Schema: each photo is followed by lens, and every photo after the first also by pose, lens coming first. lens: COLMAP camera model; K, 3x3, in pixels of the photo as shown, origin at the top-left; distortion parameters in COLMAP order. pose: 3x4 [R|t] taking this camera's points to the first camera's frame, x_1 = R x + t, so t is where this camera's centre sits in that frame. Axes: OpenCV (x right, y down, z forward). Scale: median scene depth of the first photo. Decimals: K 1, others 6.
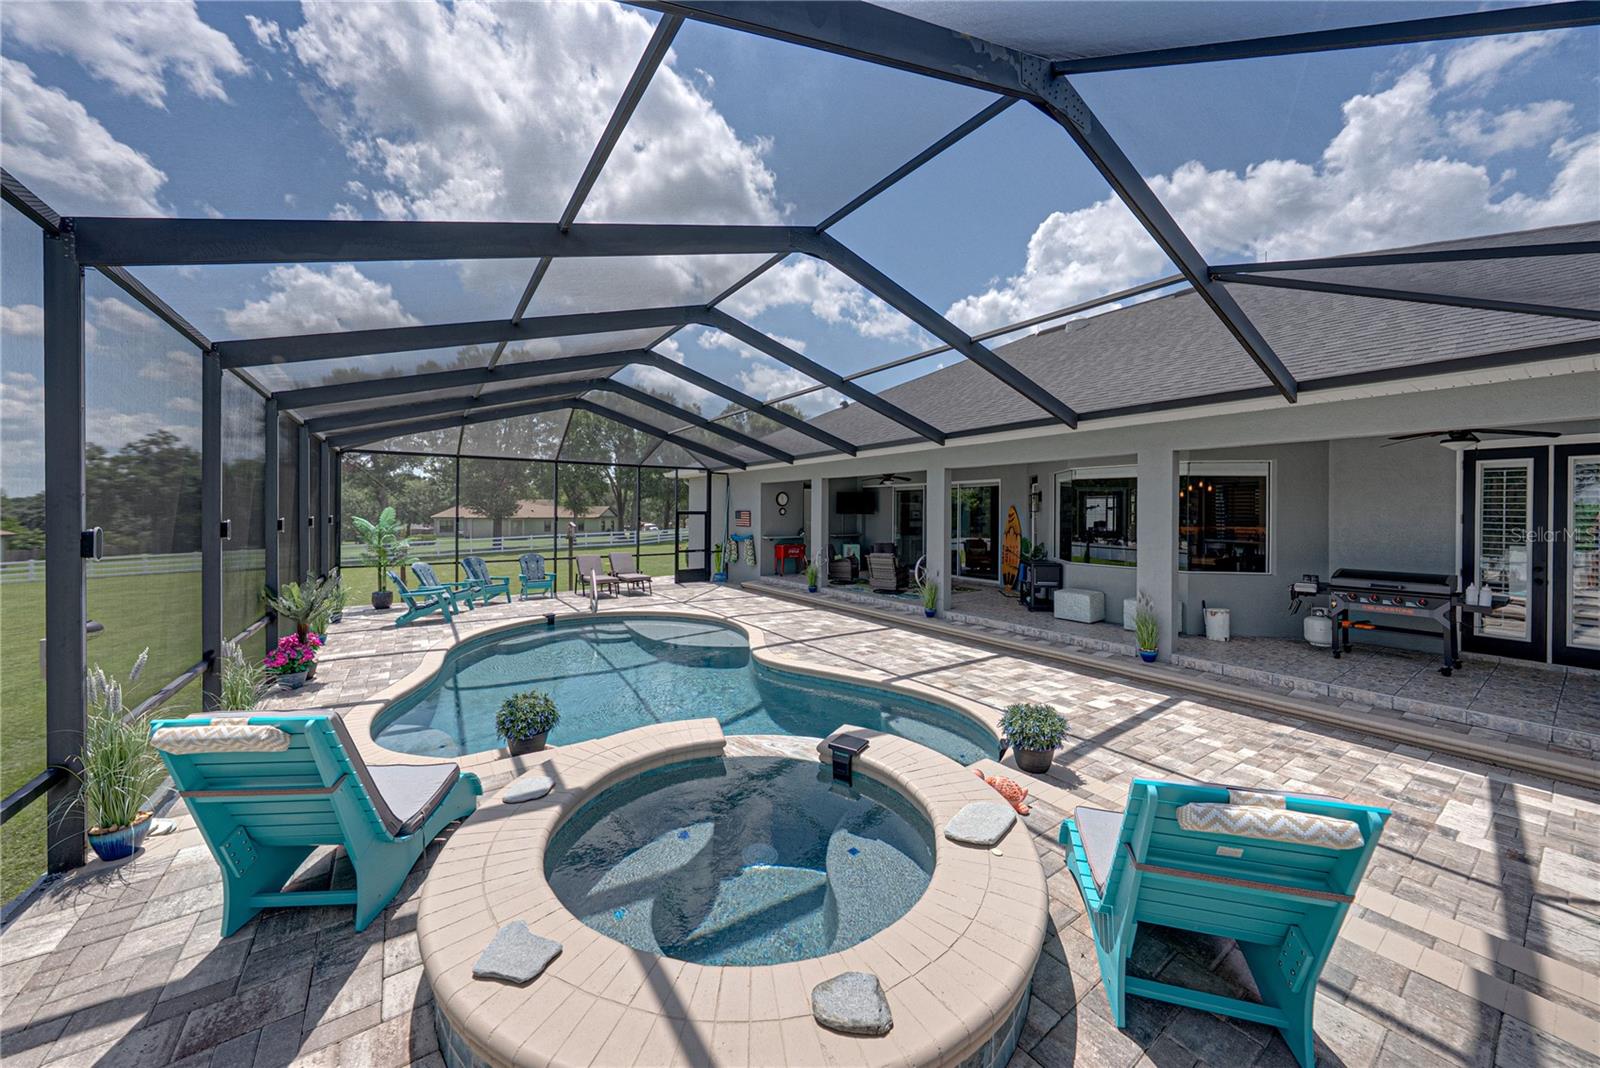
lens RADIAL K [[552.1, 0, 789.7], [0, 552.1, 513.5], [0, 0, 1]] dist [0.006192, 0.000084]
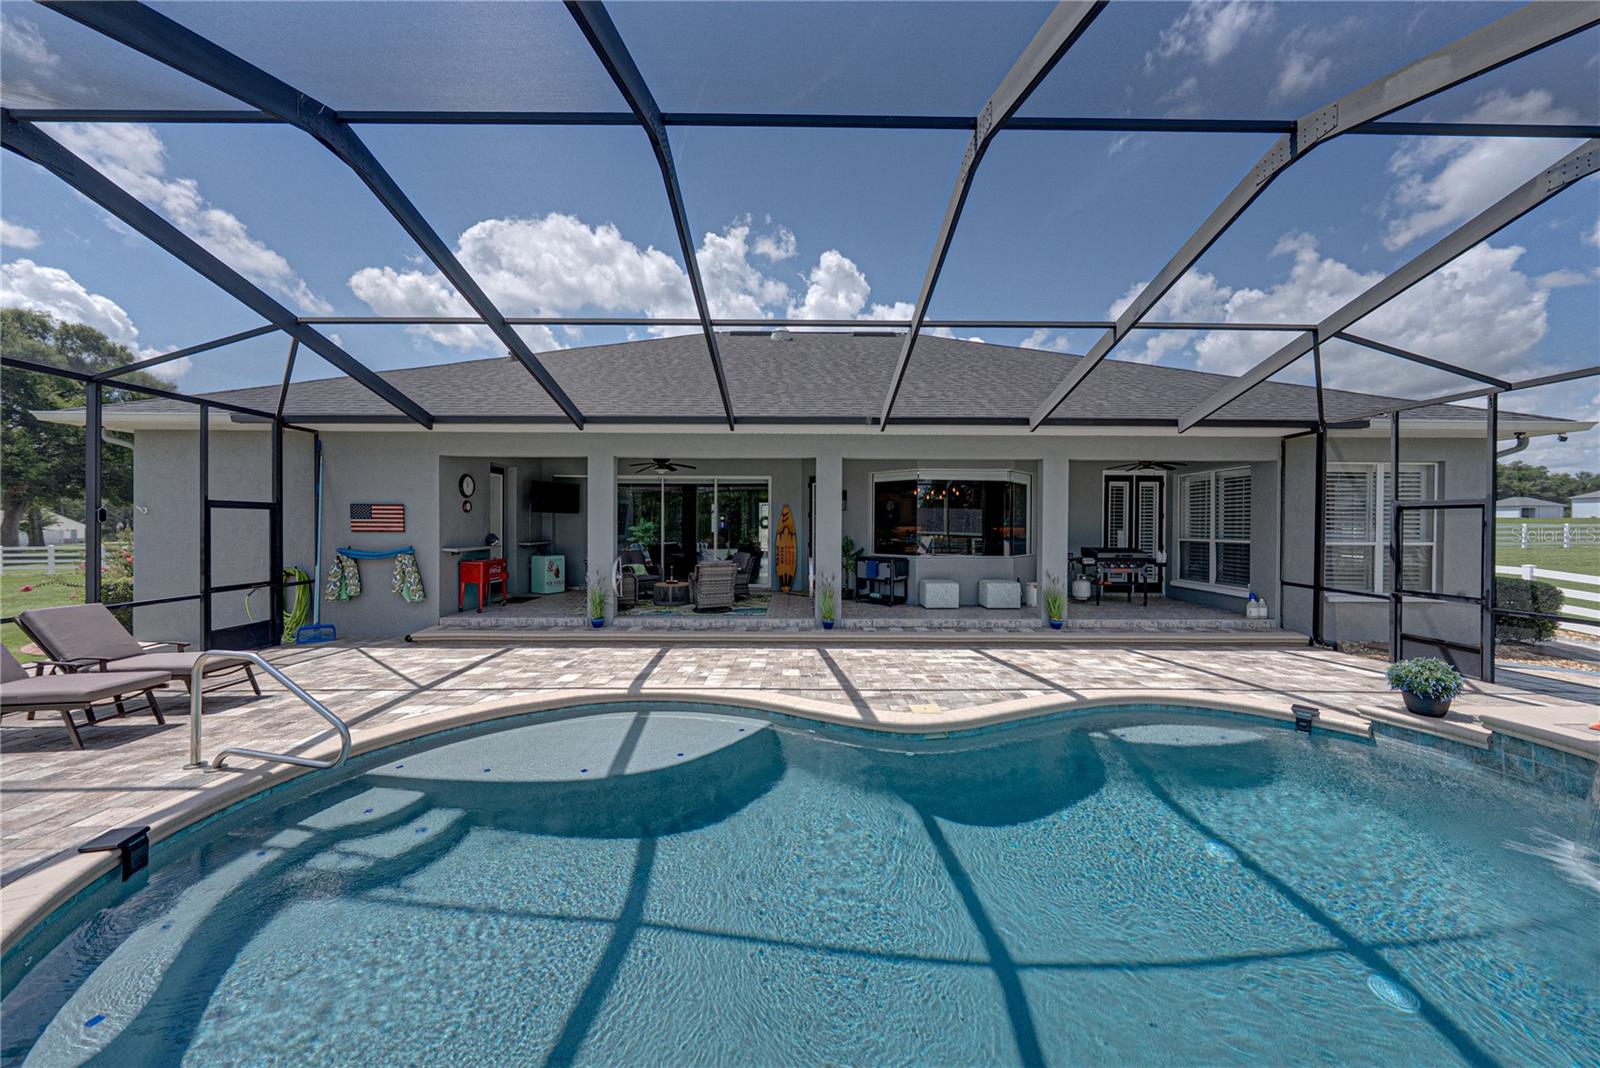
lens RADIAL K [[538.9, 0, 806.6], [0, 538.9, 539.2], [0, 0, 1]] dist [-0.001455, 0.000026]
pose [[0.562779, -0.024366, 0.826249, -0.649785], [0.000188, 0.999569, 0.029350, 0.033128], [-0.826608, -0.016362, 0.562541, 0.788571]]
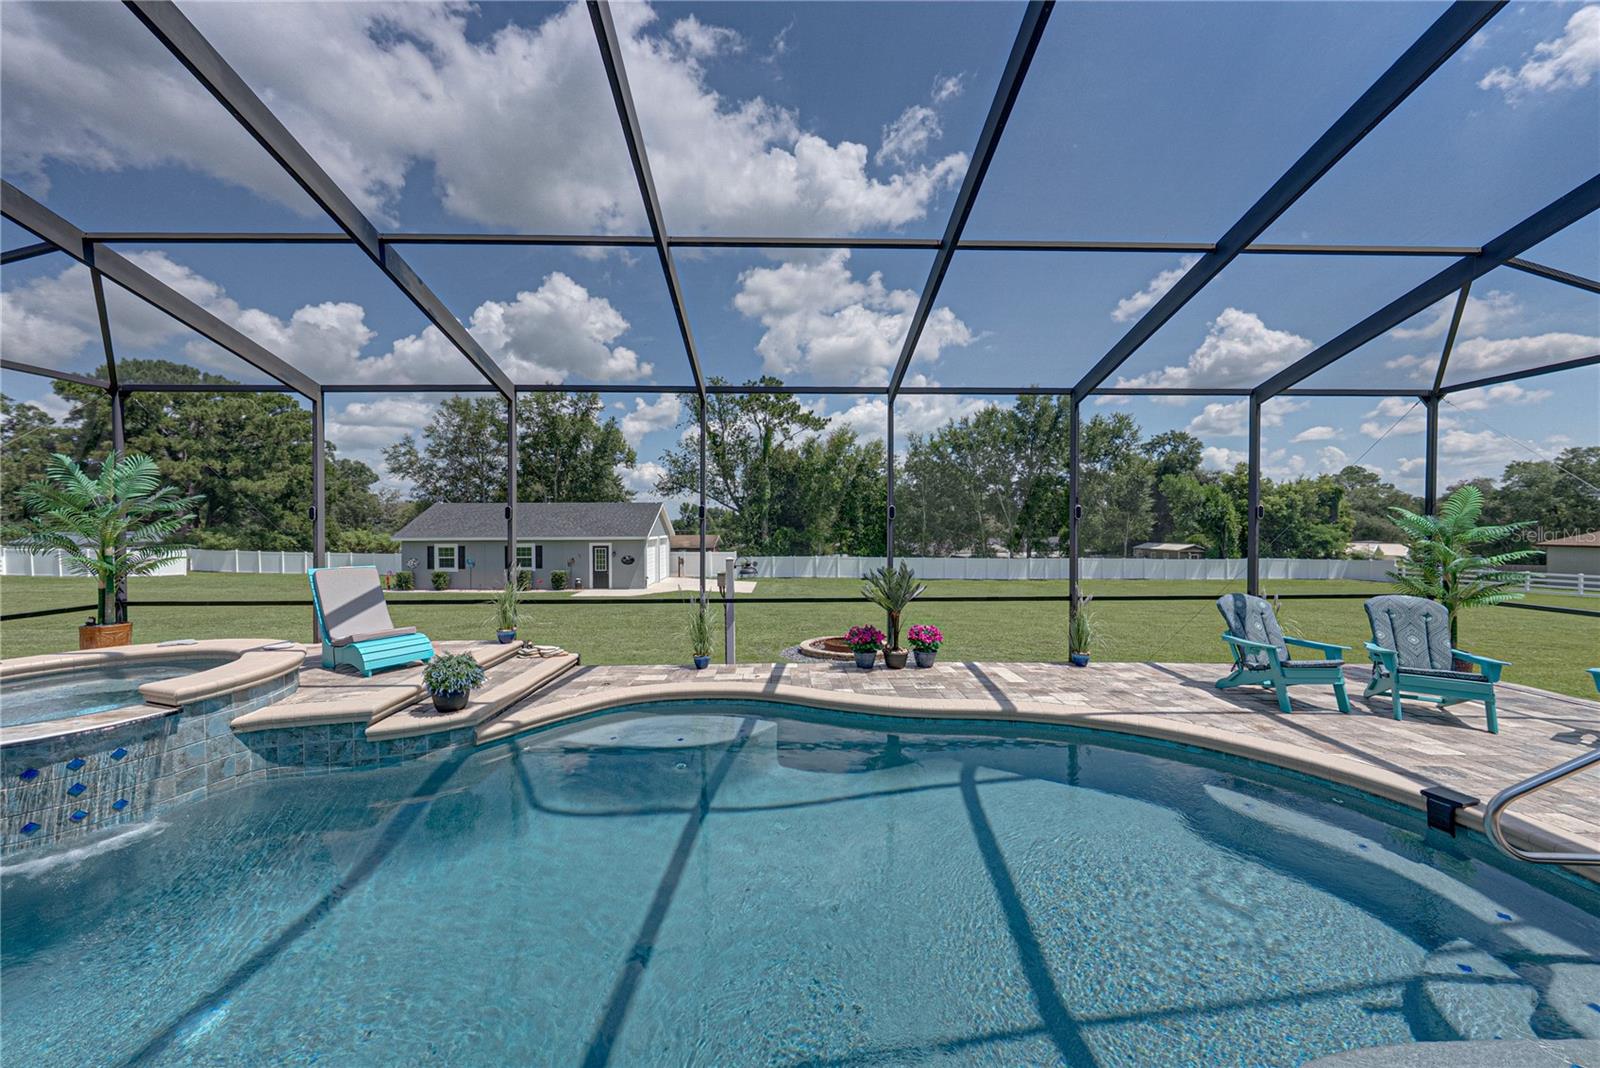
lens RADIAL K [[557.0, 0, 801.5], [0, 557.0, 531.4], [0, 0, 1]] dist [-0.005852, 0.001663]
pose [[-0.541564, 0.008203, -0.840619, 0.052657], [-0.000996, 0.999945, 0.010399, 0.042865], [0.840659, 0.006469, -0.541526, 1.227497]]
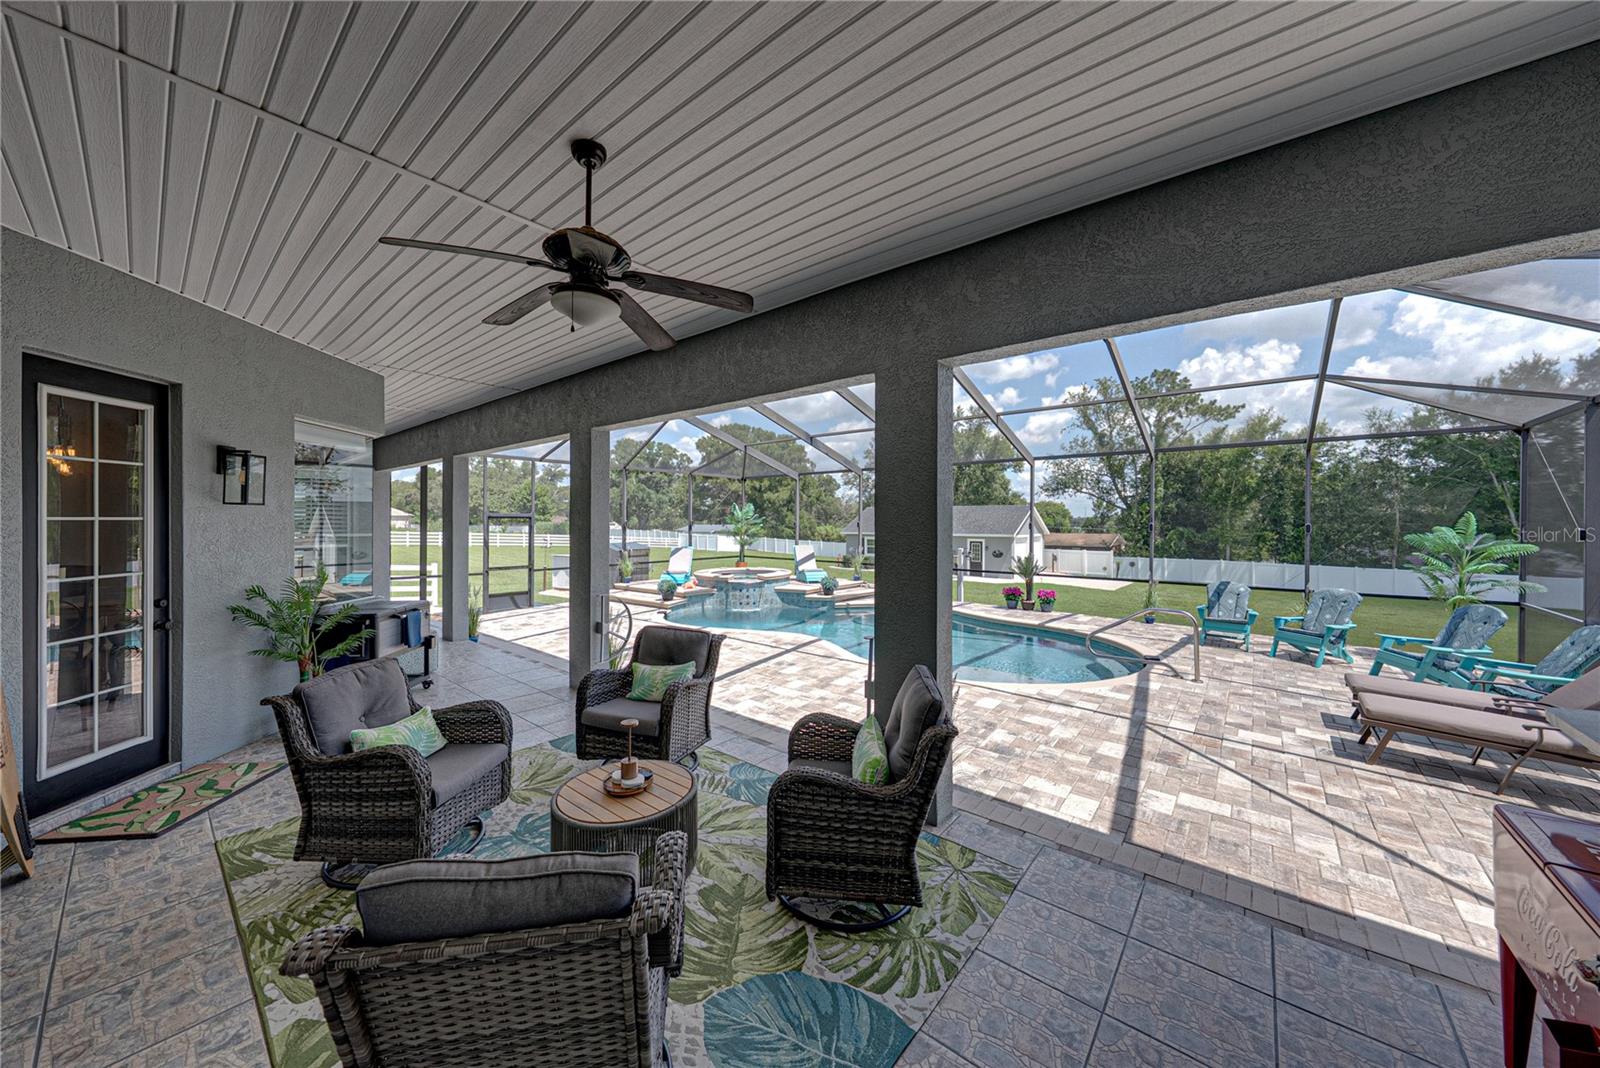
lens RADIAL K [[564.3, 0, 807.0], [0, 564.3, 513.8], [0, 0, 1]] dist [-0.001637, 0.000031]
pose [[-0.960394, -0.009590, -0.278481, 0.315944], [-0.006969, 0.999922, -0.010399, 0.007748], [0.278559, -0.008046, -0.960385, 2.279497]]
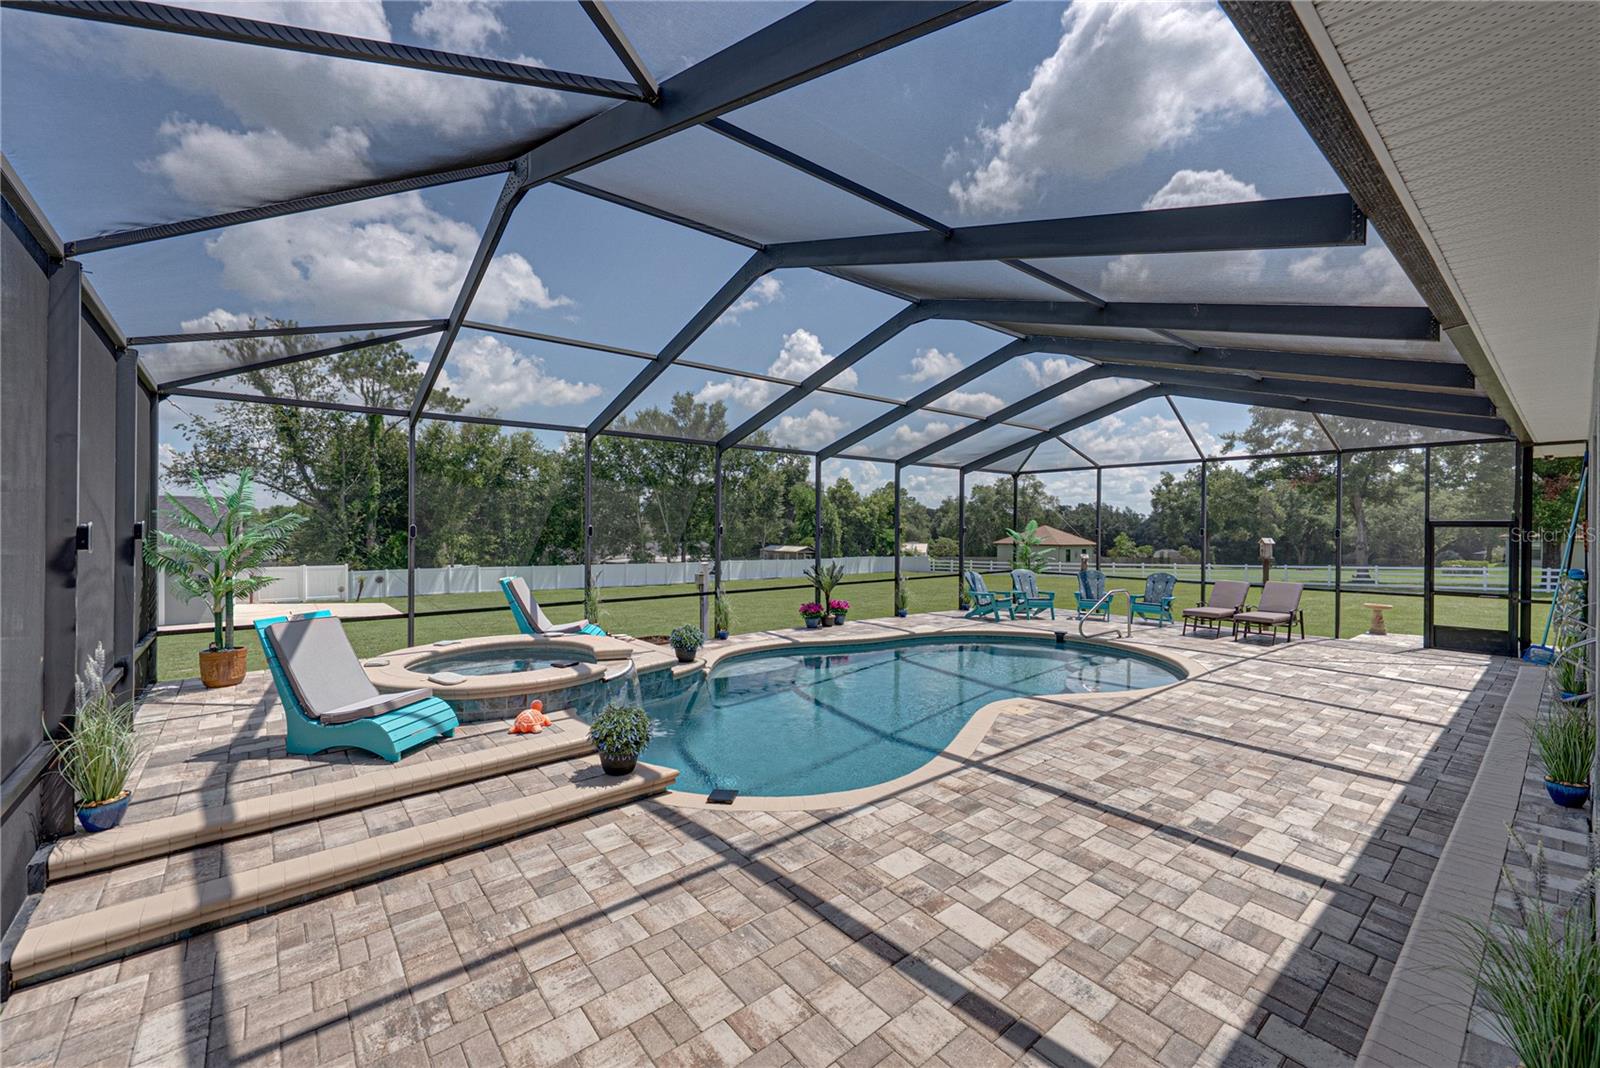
lens RADIAL K [[645.5, 0, 809.5], [0, 645.5, 530.0], [0, 0, 1]] dist [-0.001548, 0.000016]
pose [[0.097904, 0.002643, -0.995192, 0.880144], [-0.004855, 0.999986, 0.002178, 0.016274], [0.995184, 0.004618, 0.097915, 0.668371]]
